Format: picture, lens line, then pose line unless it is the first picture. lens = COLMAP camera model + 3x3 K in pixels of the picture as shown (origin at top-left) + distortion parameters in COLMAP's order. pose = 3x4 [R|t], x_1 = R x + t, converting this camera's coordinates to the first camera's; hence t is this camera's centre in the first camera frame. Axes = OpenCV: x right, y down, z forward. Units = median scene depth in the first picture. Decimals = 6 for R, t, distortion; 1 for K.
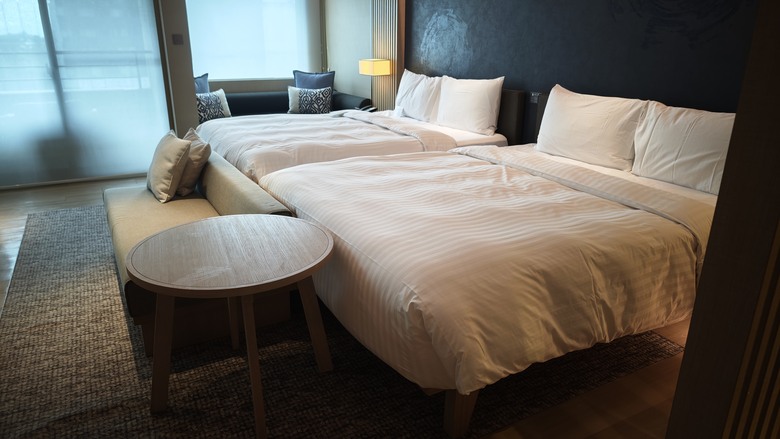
lens RADIAL K [[529.8, 0, 390.1], [0, 529.8, 218.4], [0, 0, 1]] dist [0.029833, -0.004847]
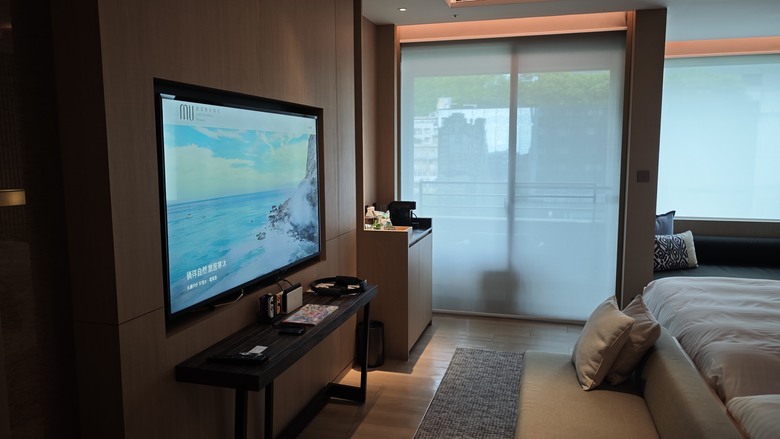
lens RADIAL K [[601.3, 0, 391.8], [0, 601.3, 219.4], [0, 0, 1]] dist [0.006246, -0.001751]
pose [[0.724191, 0.071493, -0.685883, -0.047503], [-0.220760, 0.966304, -0.132368, -0.085473], [0.653309, 0.247275, 0.715572, 0.127347]]
